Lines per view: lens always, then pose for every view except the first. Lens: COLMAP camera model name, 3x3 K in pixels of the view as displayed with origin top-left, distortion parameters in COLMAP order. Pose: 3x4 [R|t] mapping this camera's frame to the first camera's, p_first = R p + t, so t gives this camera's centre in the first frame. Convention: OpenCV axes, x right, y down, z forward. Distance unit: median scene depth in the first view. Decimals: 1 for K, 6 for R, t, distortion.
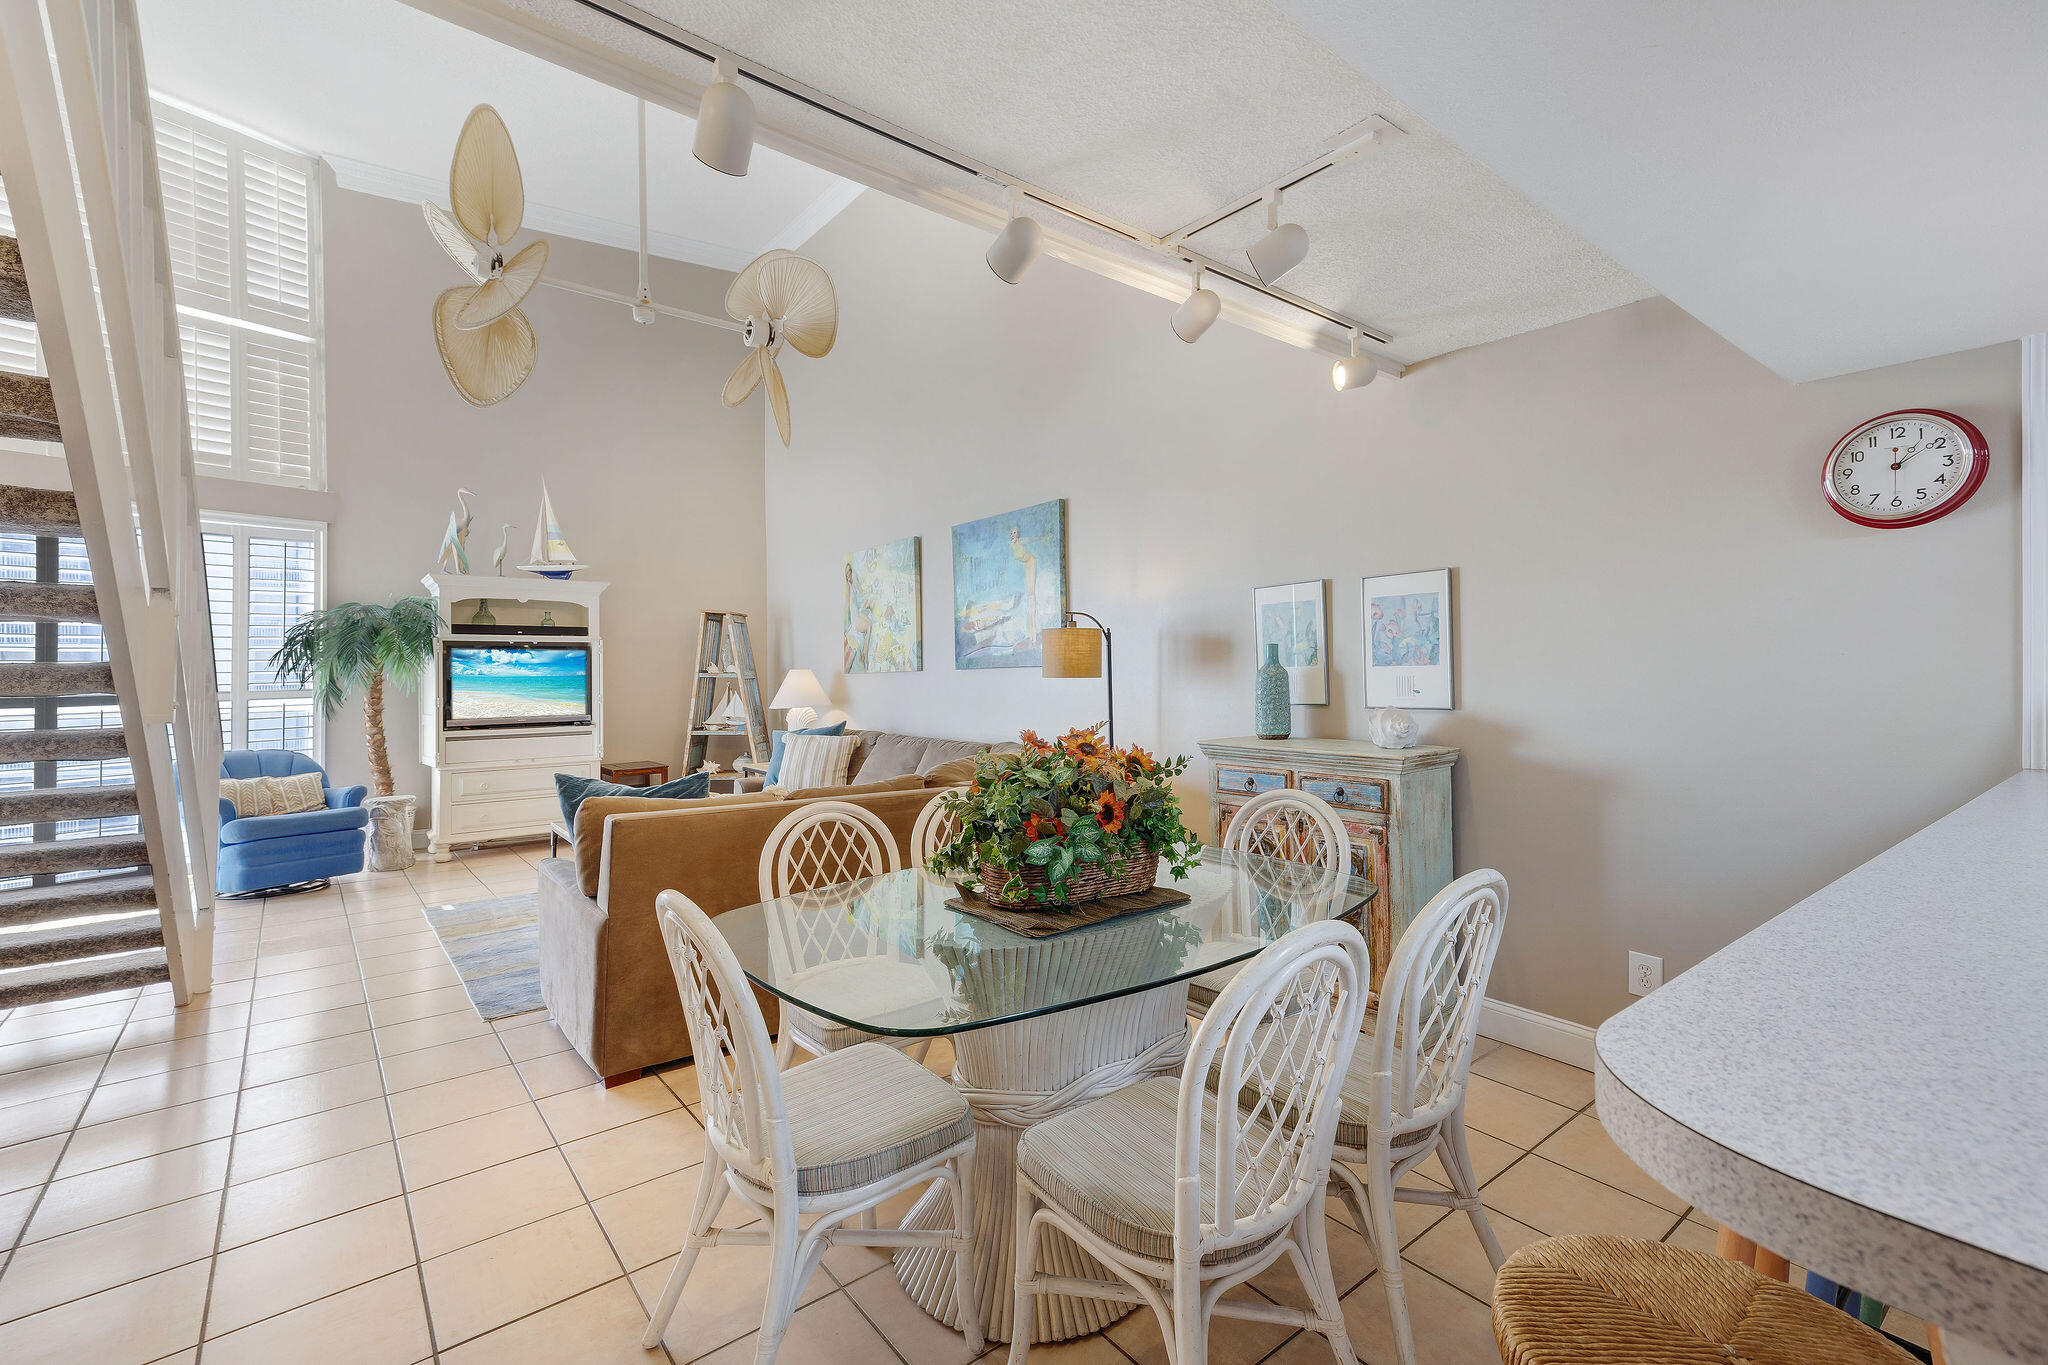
lens RADIAL K [[908.8, 0, 1015.9], [0, 908.8, 669.6], [0, 0, 1]] dist [0.031720, 0.000282]
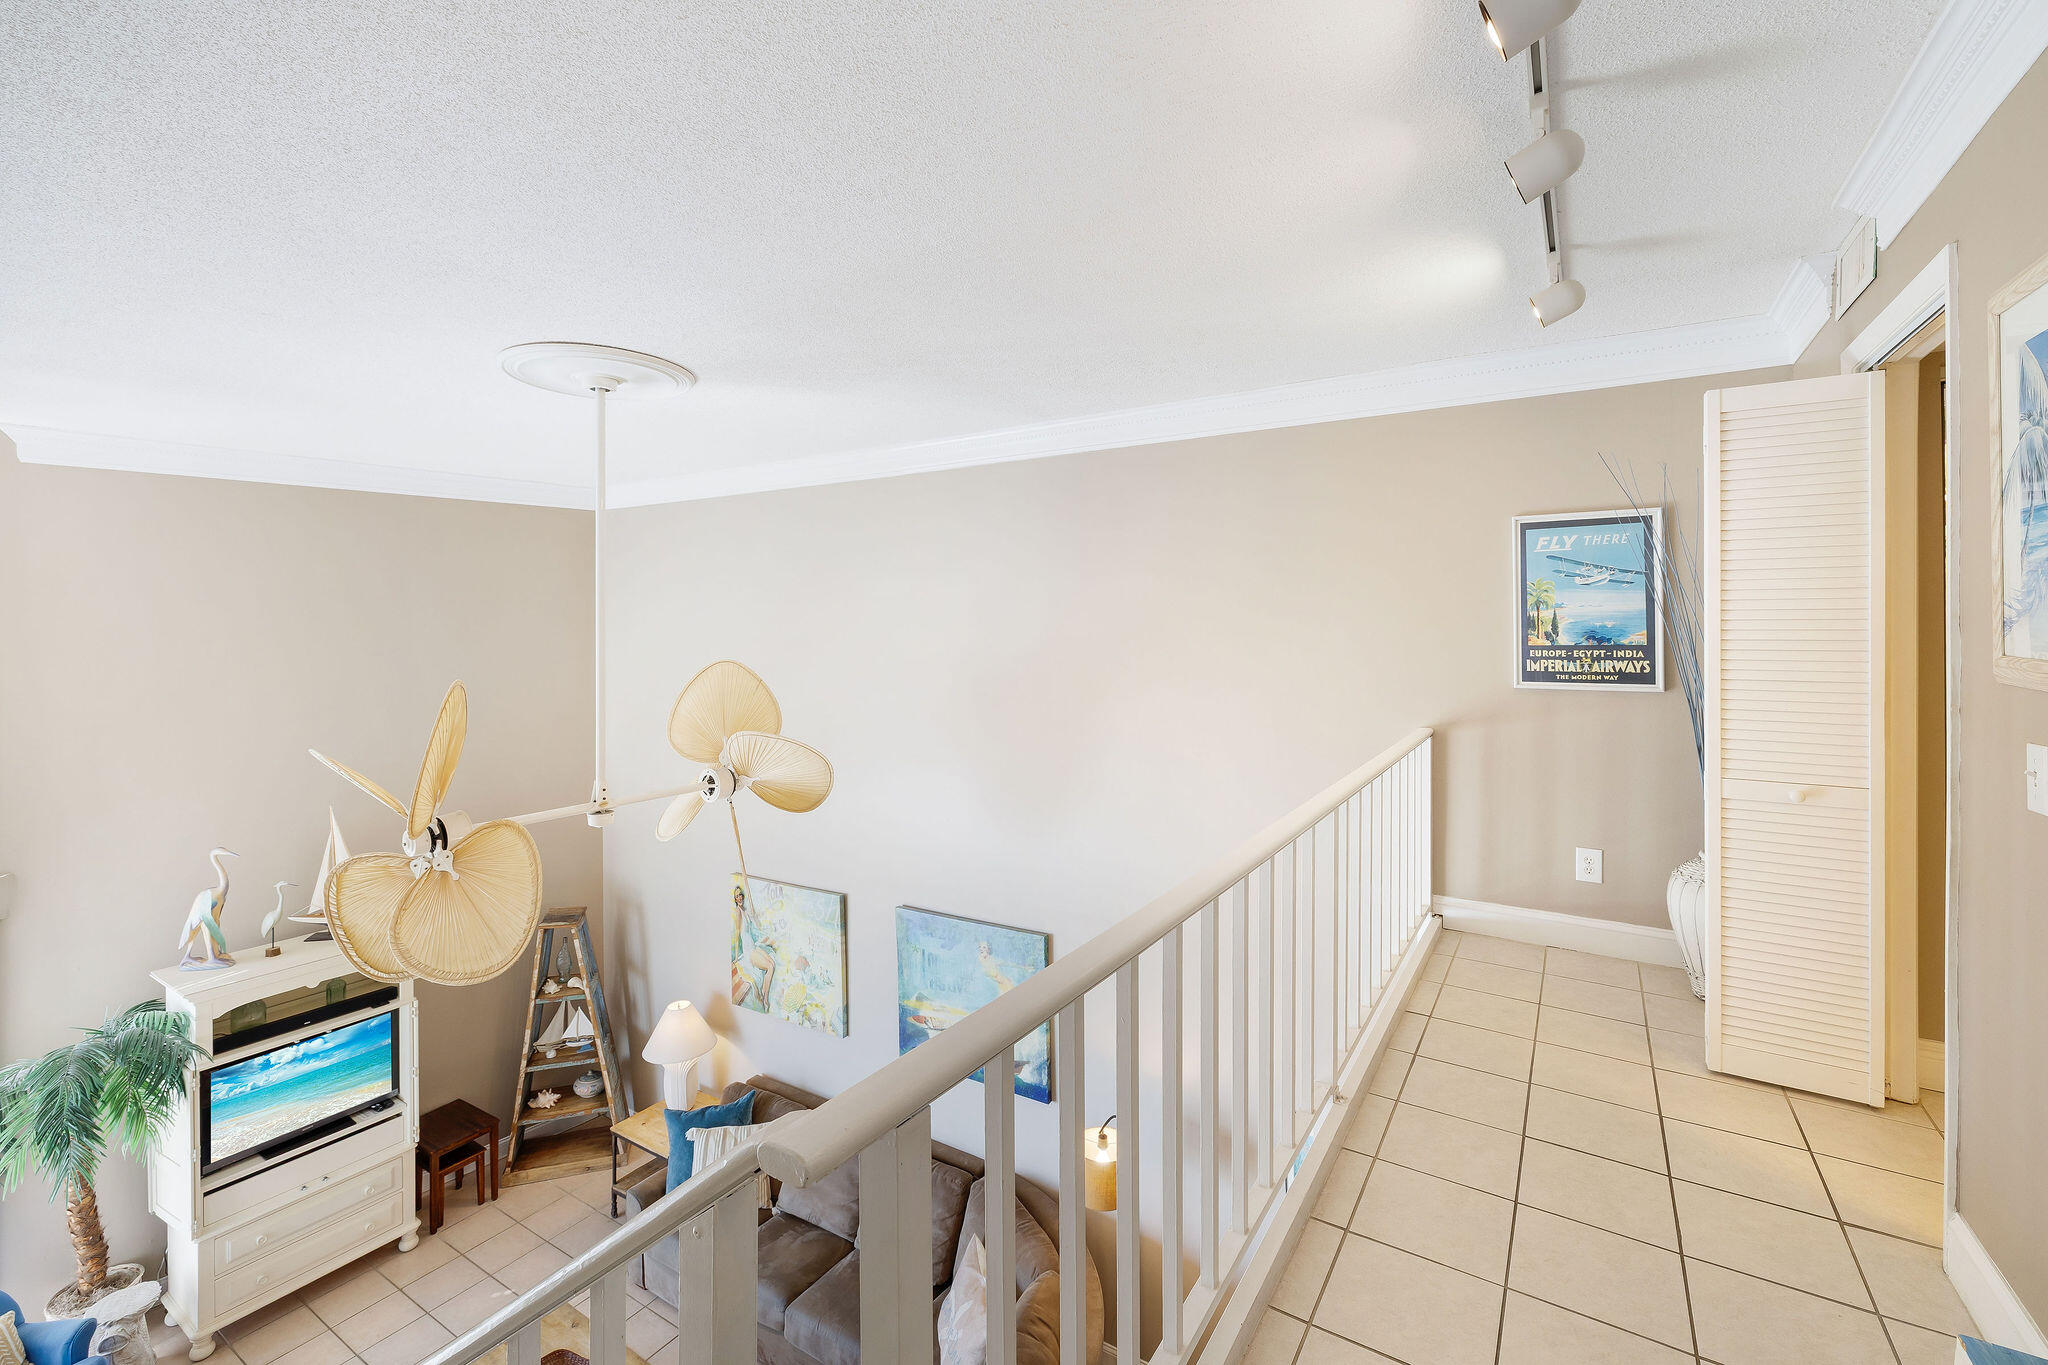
lens RADIAL K [[873.0, 0, 1041.7], [0, 873.0, 640.6], [0, 0, 1]] dist [-0.002840, -0.001390]
pose [[0.935719, 0.001948, 0.352740, -0.224382], [-0.004779, 0.999963, 0.007154, -0.397588], [-0.352713, -0.008380, 0.935694, 0.082745]]
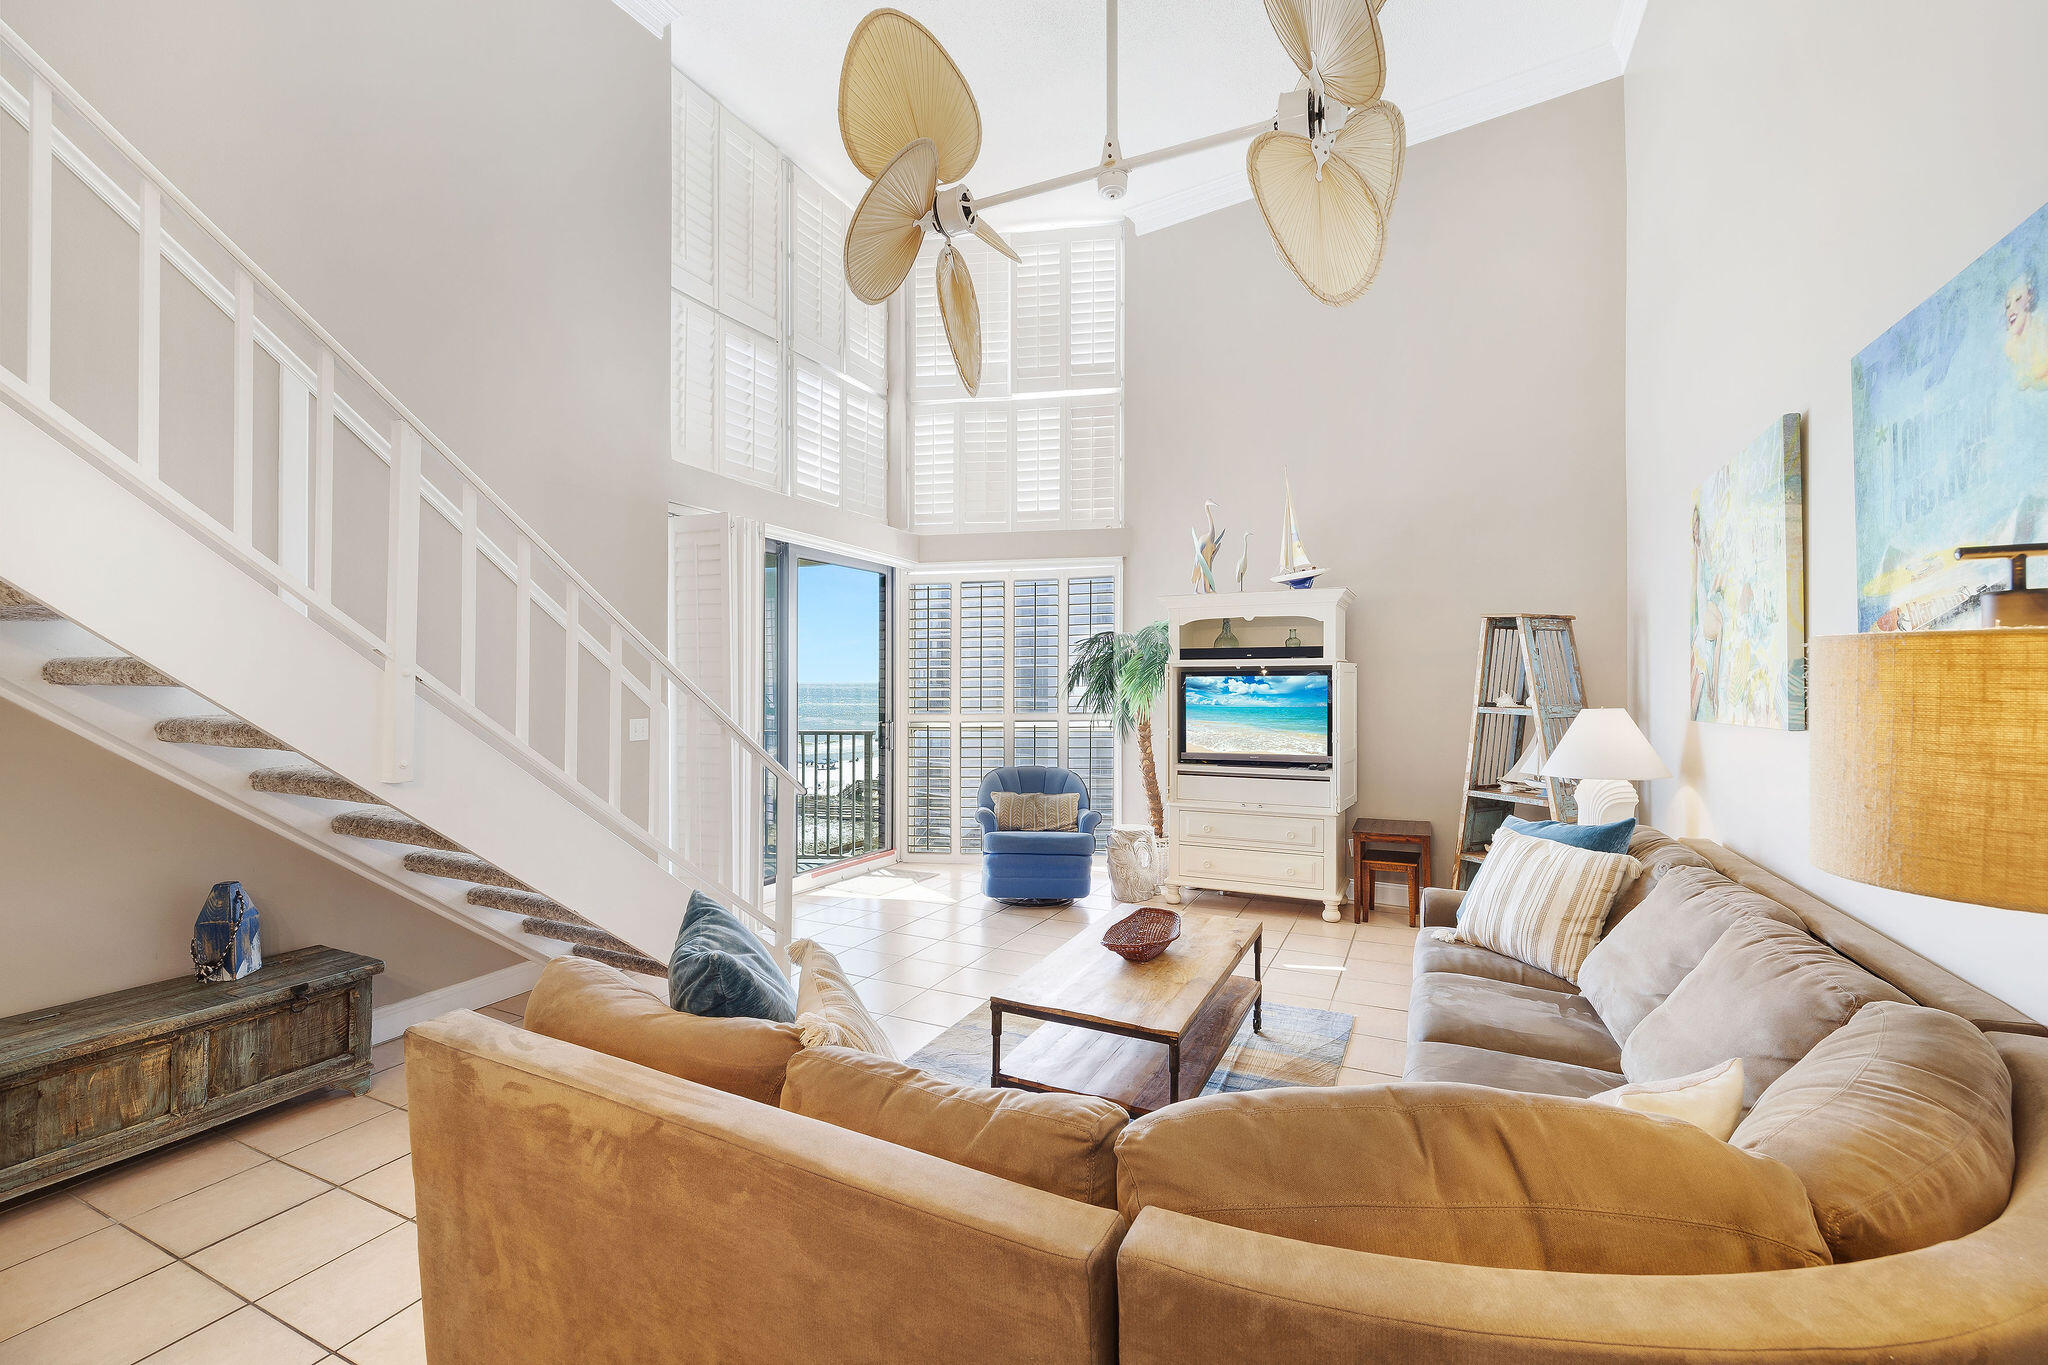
lens RADIAL K [[849.9, 0, 1015.7], [0, 849.9, 689.4], [0, 0, 1]] dist [-0.008449, -0.000060]
pose [[0.437039, 0.014221, -0.899330, 0.083907], [0.001509, 0.999862, 0.016544, -0.023667], [0.899441, -0.008587, 0.436958, 0.477813]]
